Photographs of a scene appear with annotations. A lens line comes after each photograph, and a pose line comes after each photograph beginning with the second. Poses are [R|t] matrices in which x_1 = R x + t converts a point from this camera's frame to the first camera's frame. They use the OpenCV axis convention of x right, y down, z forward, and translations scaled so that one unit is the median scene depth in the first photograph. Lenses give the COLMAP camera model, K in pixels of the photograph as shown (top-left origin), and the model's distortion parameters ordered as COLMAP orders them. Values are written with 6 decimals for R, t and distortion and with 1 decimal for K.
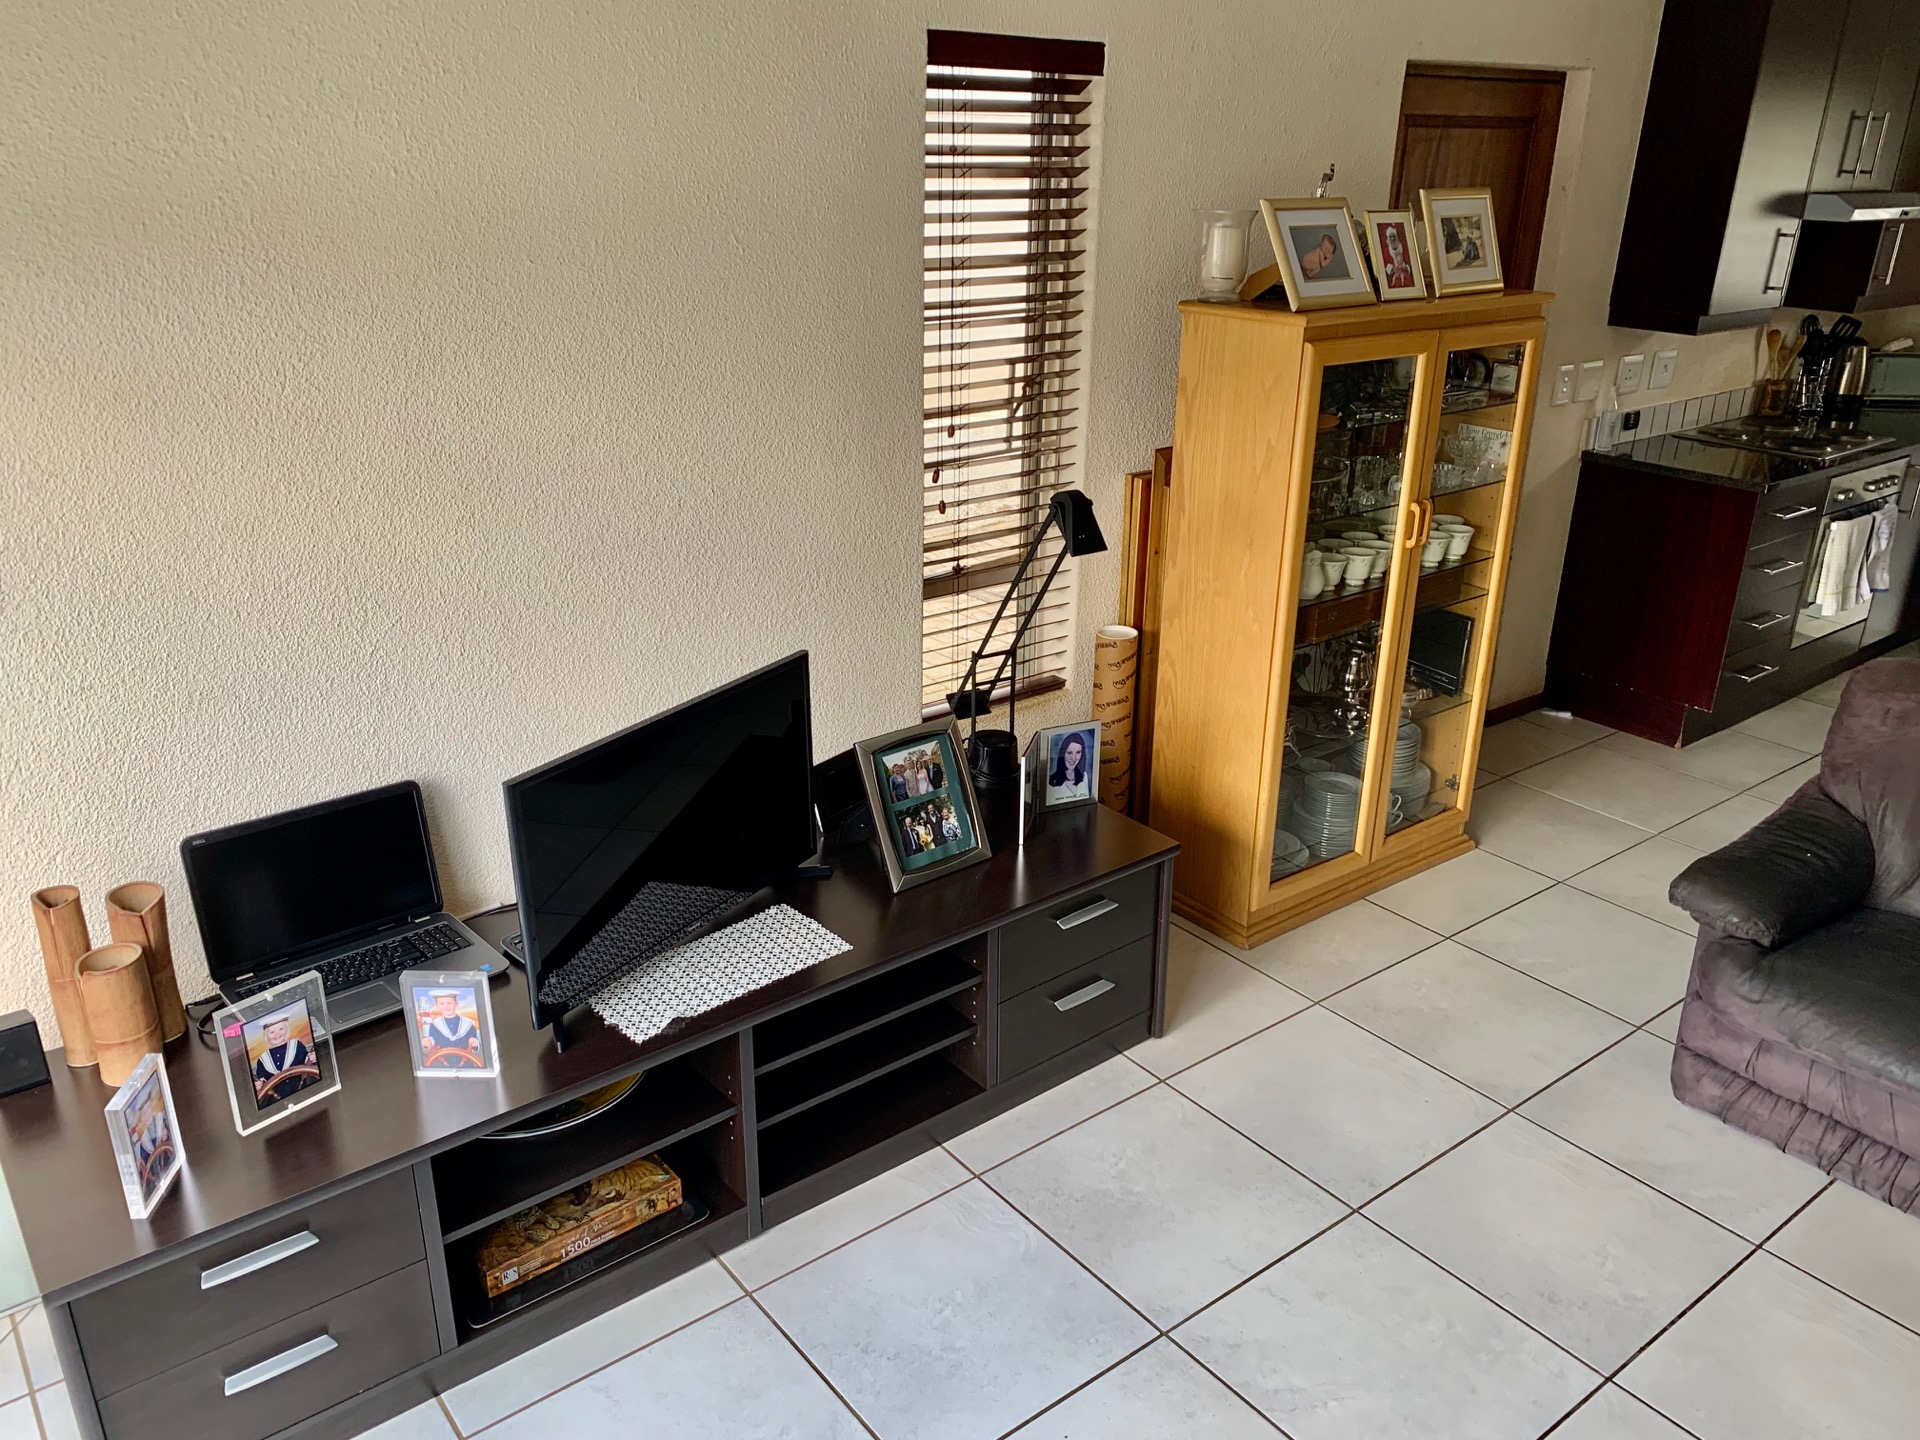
lens RADIAL K [[1479.0, 0, 970.2], [0, 1479.0, 713.5], [0, 0, 1]] dist [0.114982, -0.093121]
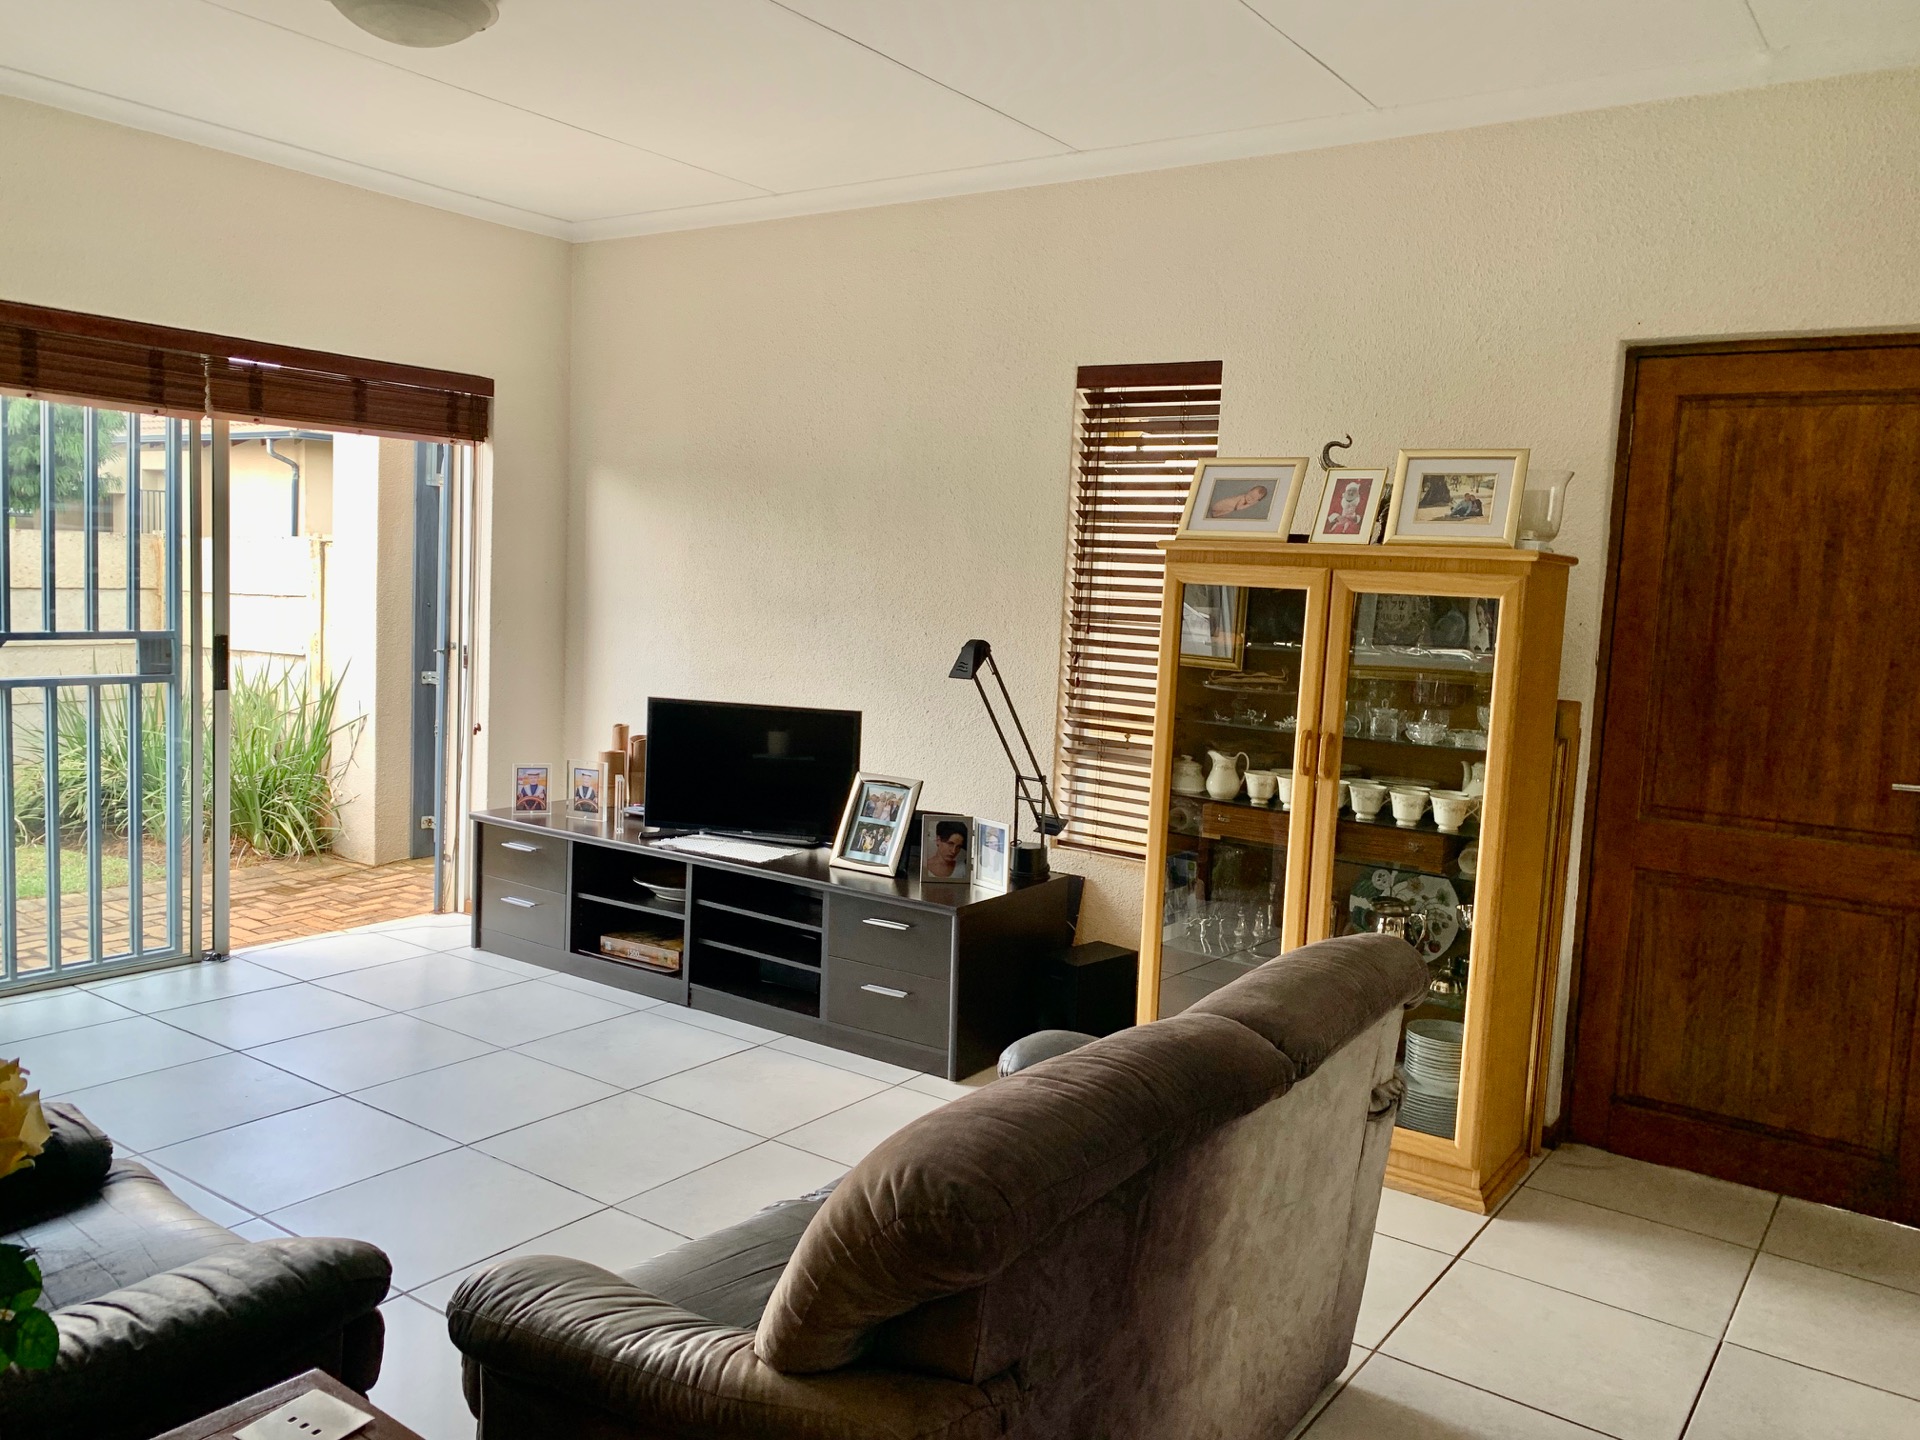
lens RADIAL K [[1449.7, 0, 956.3], [0, 1449.7, 739.8], [0, 0, 1]] dist [0.113400, -0.209007]
pose [[0.277375, 0.110350, -0.954403, 1.222252], [-0.382301, 0.924028, -0.004269, -0.039638], [0.881424, 0.366054, 0.298489, 0.504376]]
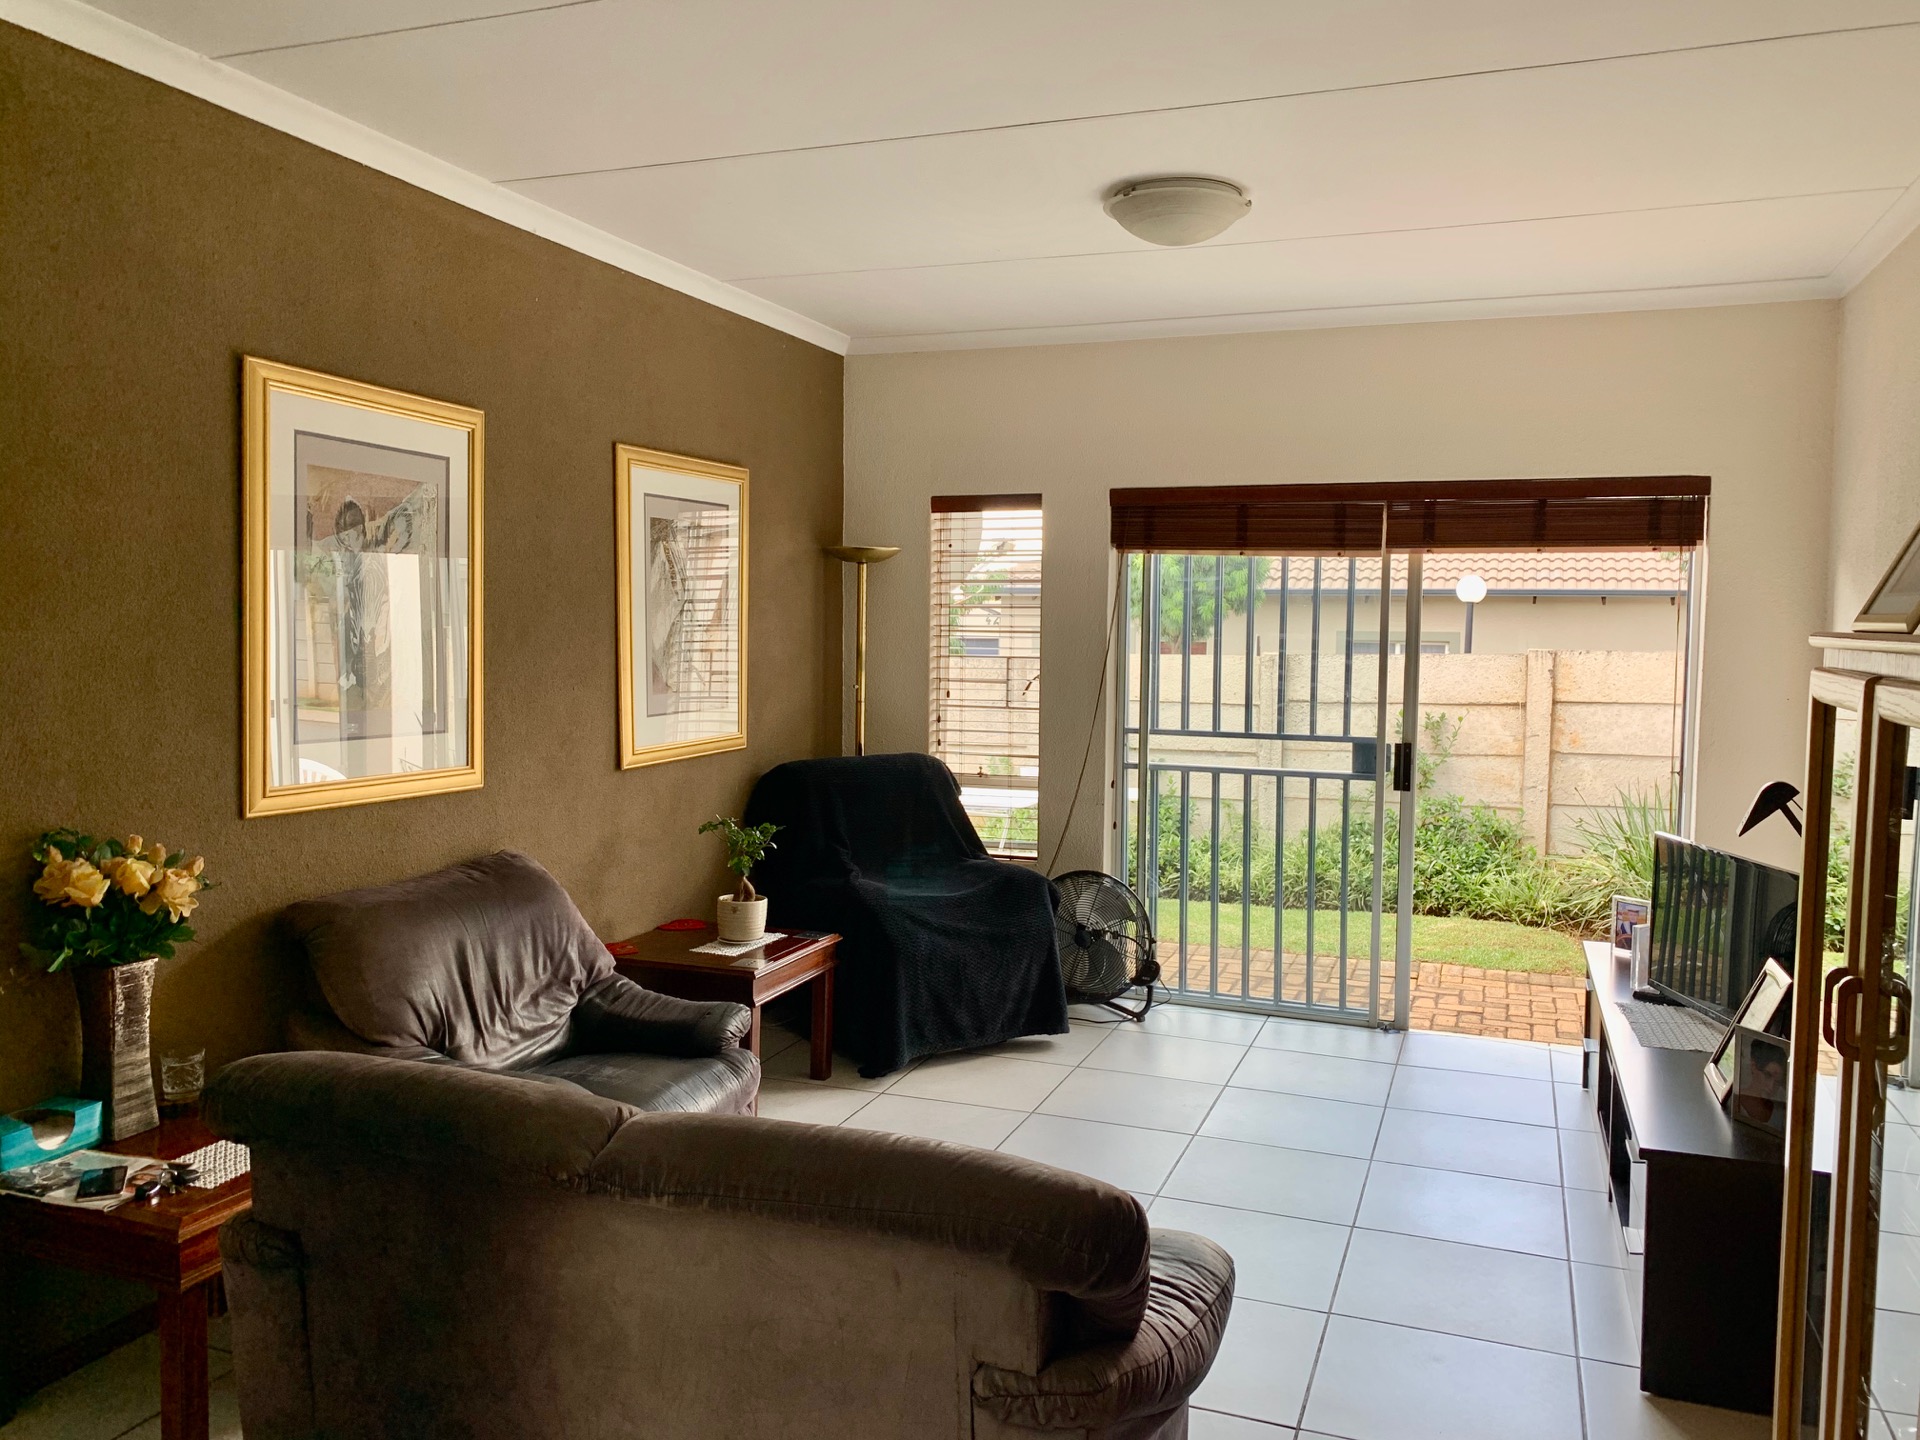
lens RADIAL K [[1464.8, 0, 961.7], [0, 1464.8, 721.5], [0, 0, 1]] dist [0.040918, -0.024376]
pose [[-0.857554, 0.008252, -0.514328, 0.899023], [-0.207997, 0.908923, 0.361382, -0.367677], [0.470466, 0.416883, -0.777734, 1.275913]]
